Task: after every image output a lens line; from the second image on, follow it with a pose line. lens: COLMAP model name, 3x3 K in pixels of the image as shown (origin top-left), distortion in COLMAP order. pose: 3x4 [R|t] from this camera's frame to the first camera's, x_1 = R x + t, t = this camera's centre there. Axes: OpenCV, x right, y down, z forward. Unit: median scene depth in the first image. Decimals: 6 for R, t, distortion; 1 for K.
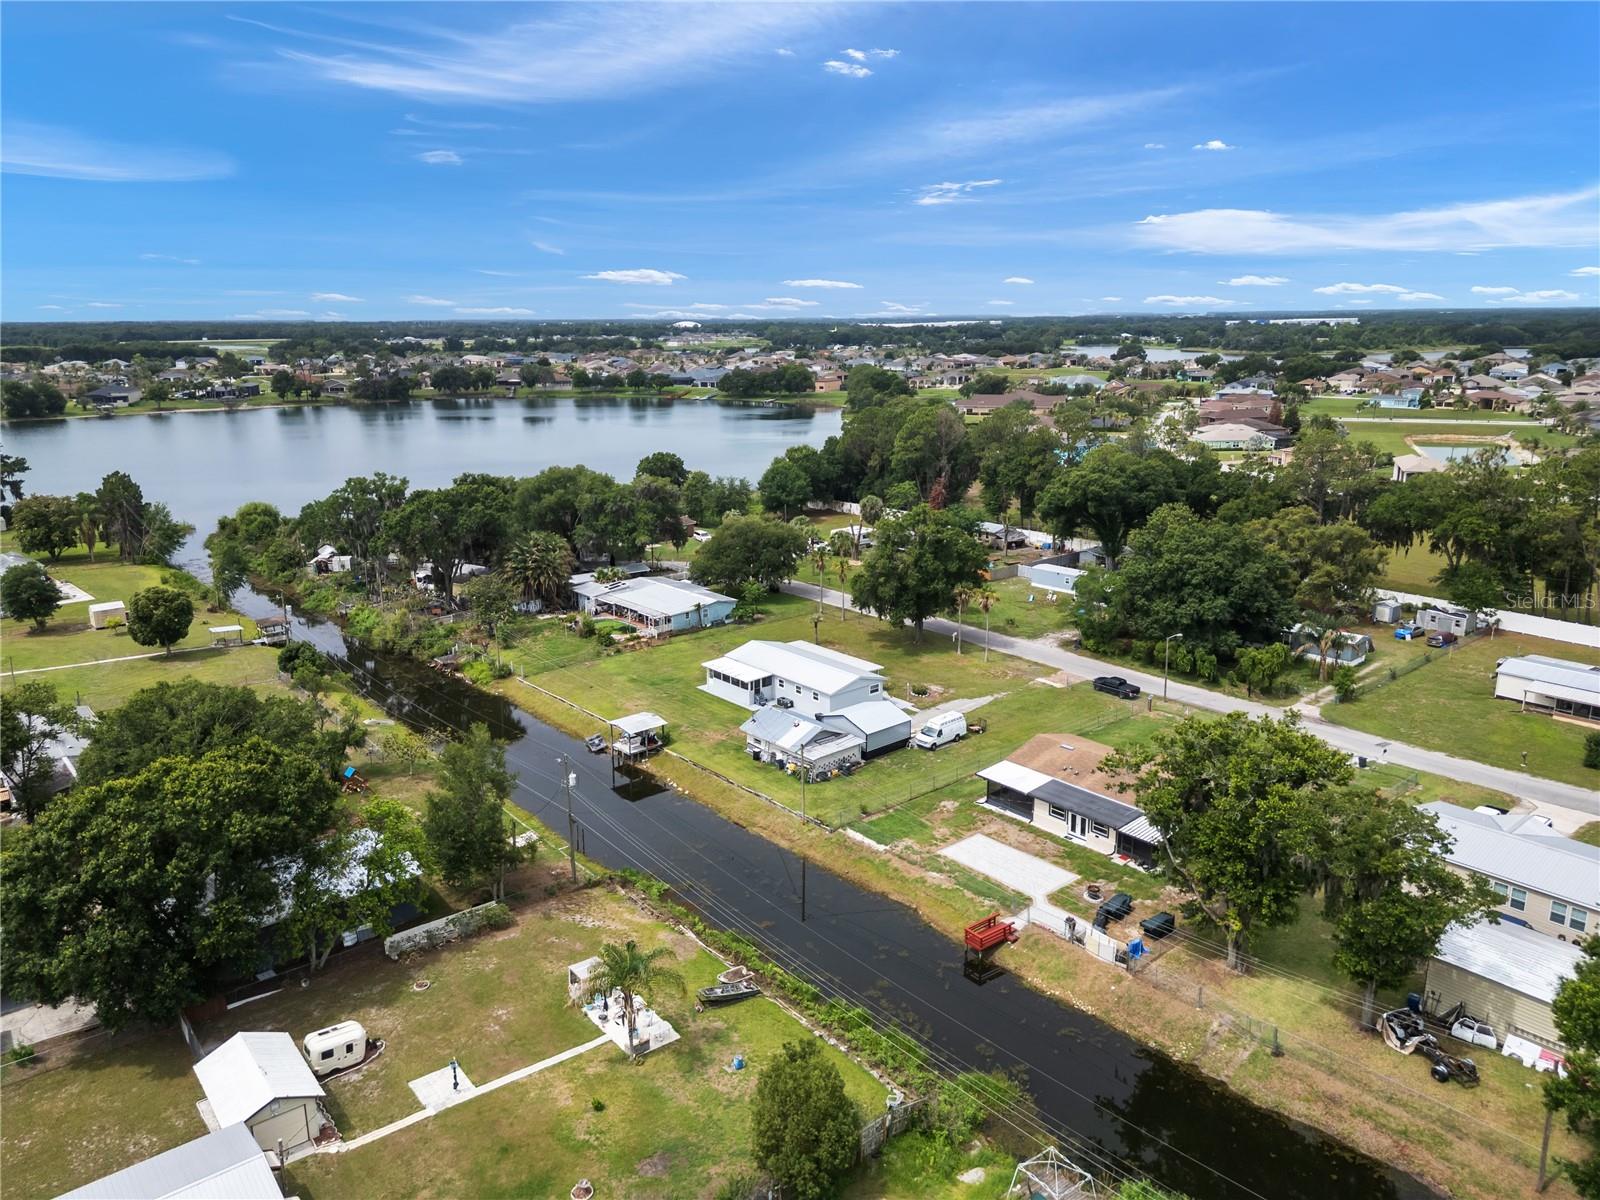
lens RADIAL K [[1120.2, 0, 793.4], [0, 1120.2, 600.0], [0, 0, 1]] dist [0.032913, -0.003040]
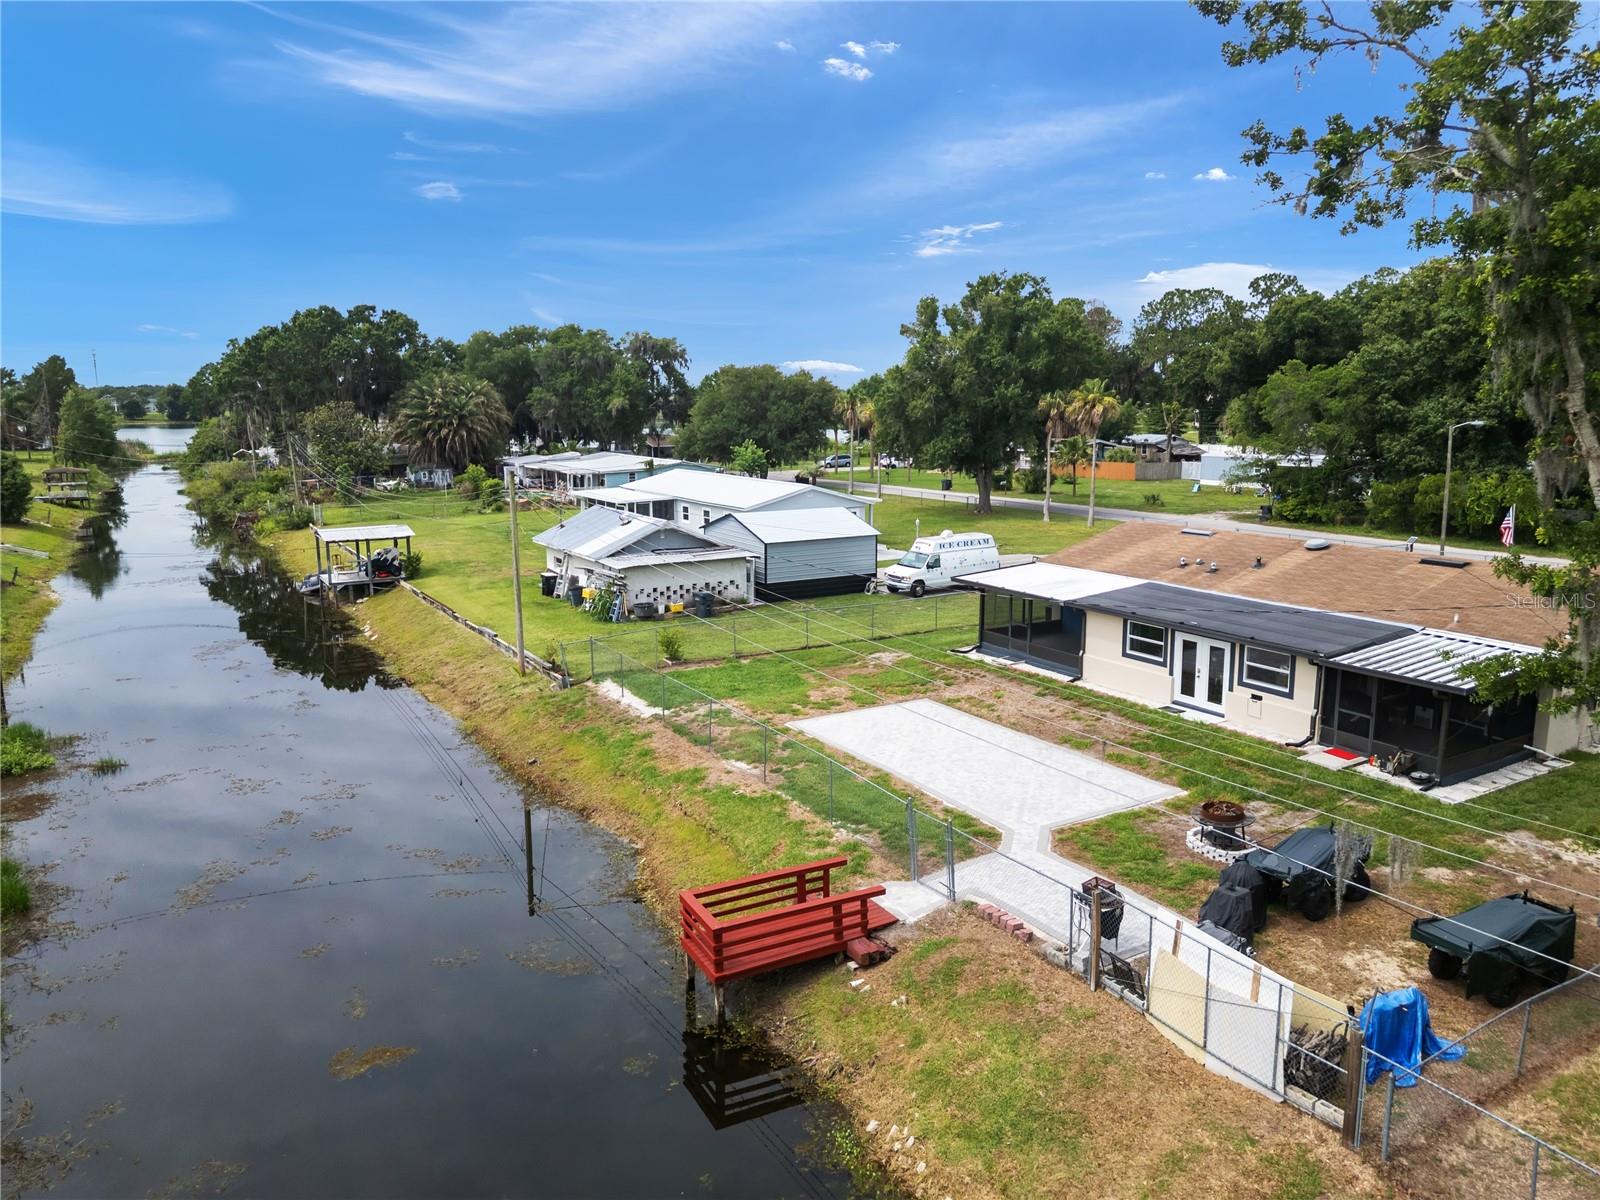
lens RADIAL K [[1120.2, 0, 800.6], [0, 1120.2, 603.7], [0, 0, 1]] dist [0.032913, -0.003040]
pose [[0.984915, 0.033659, -0.169732, 0.200832], [-0.044972, 0.996984, -0.063252, 0.218037], [0.167091, 0.069931, 0.983458, 0.675999]]
